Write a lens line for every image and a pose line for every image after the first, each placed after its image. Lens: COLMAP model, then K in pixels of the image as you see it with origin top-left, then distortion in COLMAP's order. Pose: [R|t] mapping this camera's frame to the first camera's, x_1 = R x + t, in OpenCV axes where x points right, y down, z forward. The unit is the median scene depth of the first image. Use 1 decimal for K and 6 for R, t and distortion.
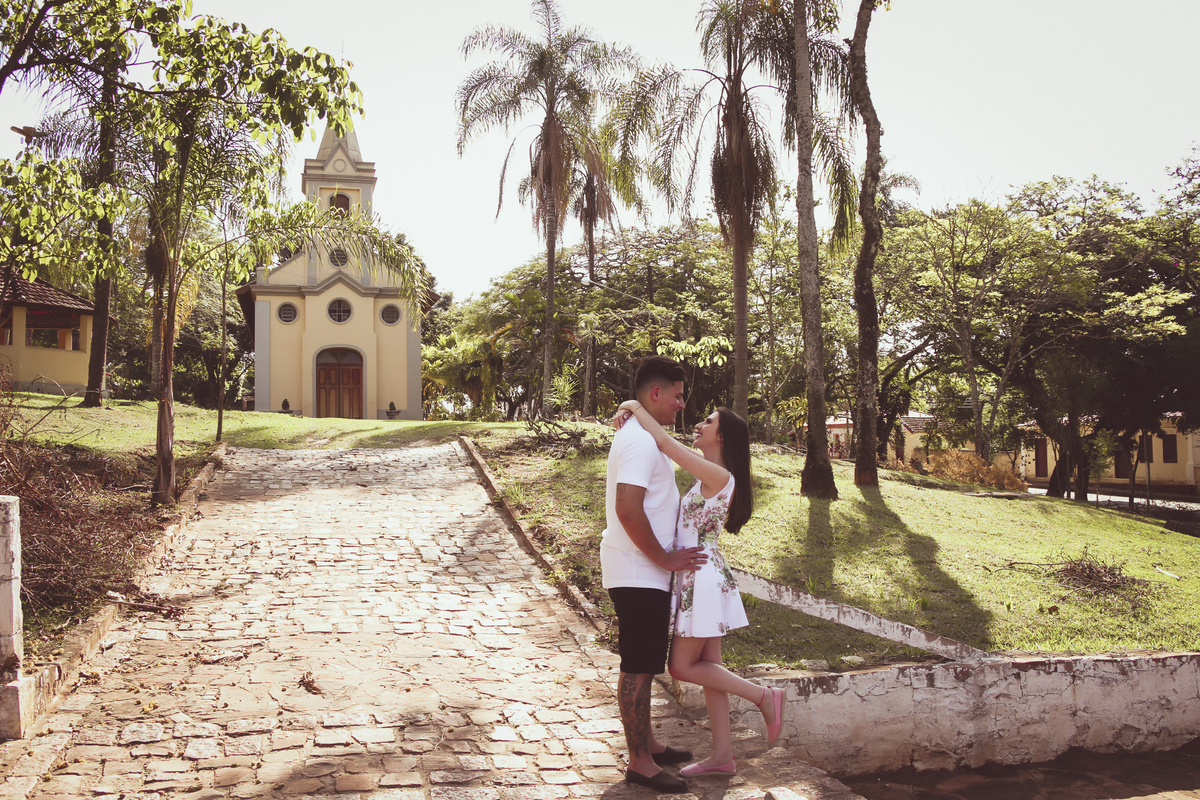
lens RADIAL K [[1018.8, 0, 600.0], [0, 1018.8, 400.0], [0, 0, 1]] dist [-0.155986, 0.103169]
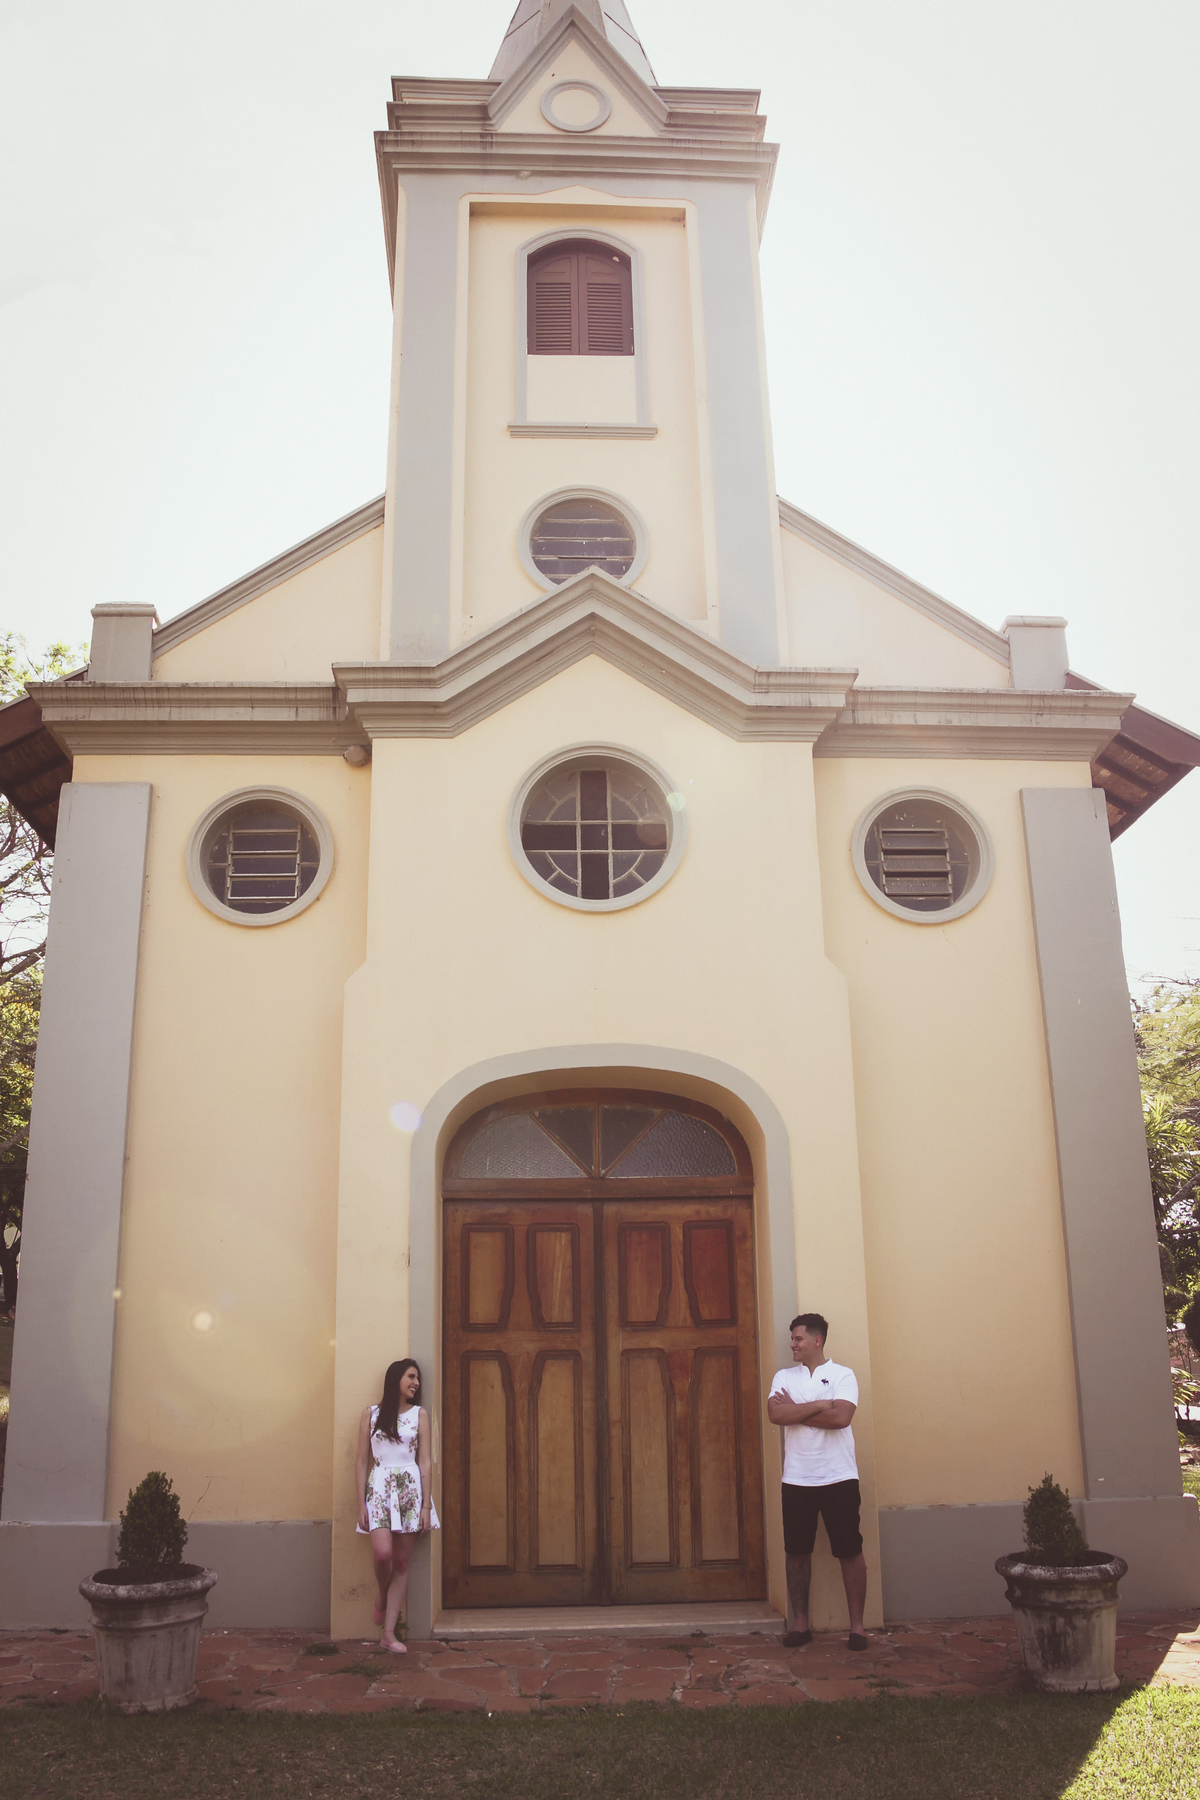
lens RADIAL K [[1528.3, 0, 600.0], [0, 1528.3, 900.0], [0, 0, 1]] dist [-0.155986, 0.103169]
pose [[0.970084, -0.072398, -0.231721, -0.201677], [0.013604, 0.969209, -0.245862, -0.021573], [0.242387, 0.235355, 0.941200, 0.773187]]
